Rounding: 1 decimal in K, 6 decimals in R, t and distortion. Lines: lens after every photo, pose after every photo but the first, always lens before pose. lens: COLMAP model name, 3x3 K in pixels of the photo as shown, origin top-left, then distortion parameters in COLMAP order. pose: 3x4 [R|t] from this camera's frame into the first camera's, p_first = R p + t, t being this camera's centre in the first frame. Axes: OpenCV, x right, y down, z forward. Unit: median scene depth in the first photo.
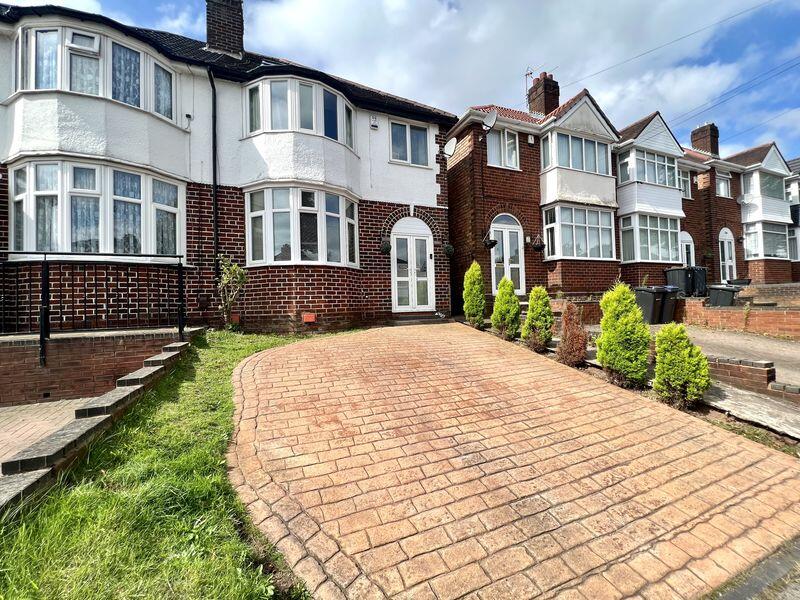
lens RADIAL K [[320.3, 0, 401.0], [0, 320.3, 297.3], [0, 0, 1]] dist [0.000623, 0.000202]
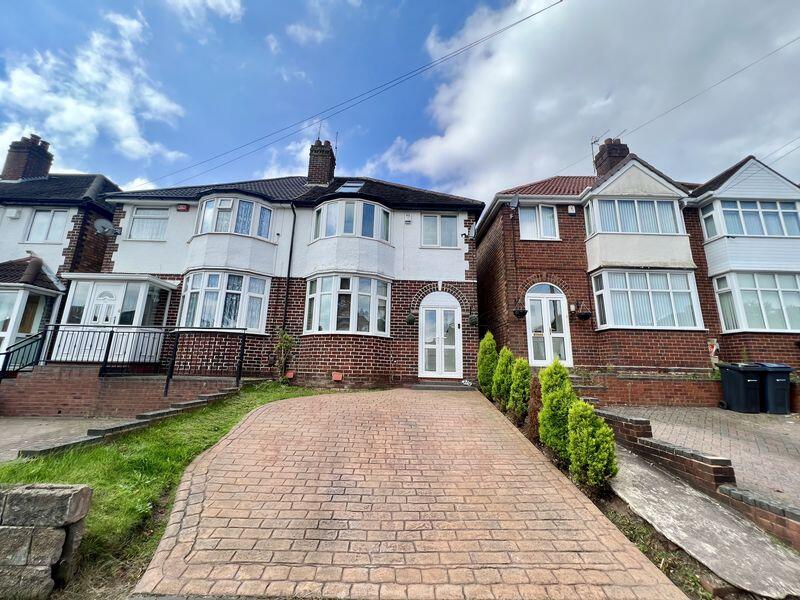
lens RADIAL K [[320.3, 0, 399.1], [0, 320.3, 299.0], [0, 0, 1]] dist [0.000623, 0.000202]
pose [[0.927372, -0.031541, -0.372808, 0.341959], [-0.040529, 0.982107, -0.183909, -0.011183], [0.371938, 0.185662, 0.909501, -0.082342]]
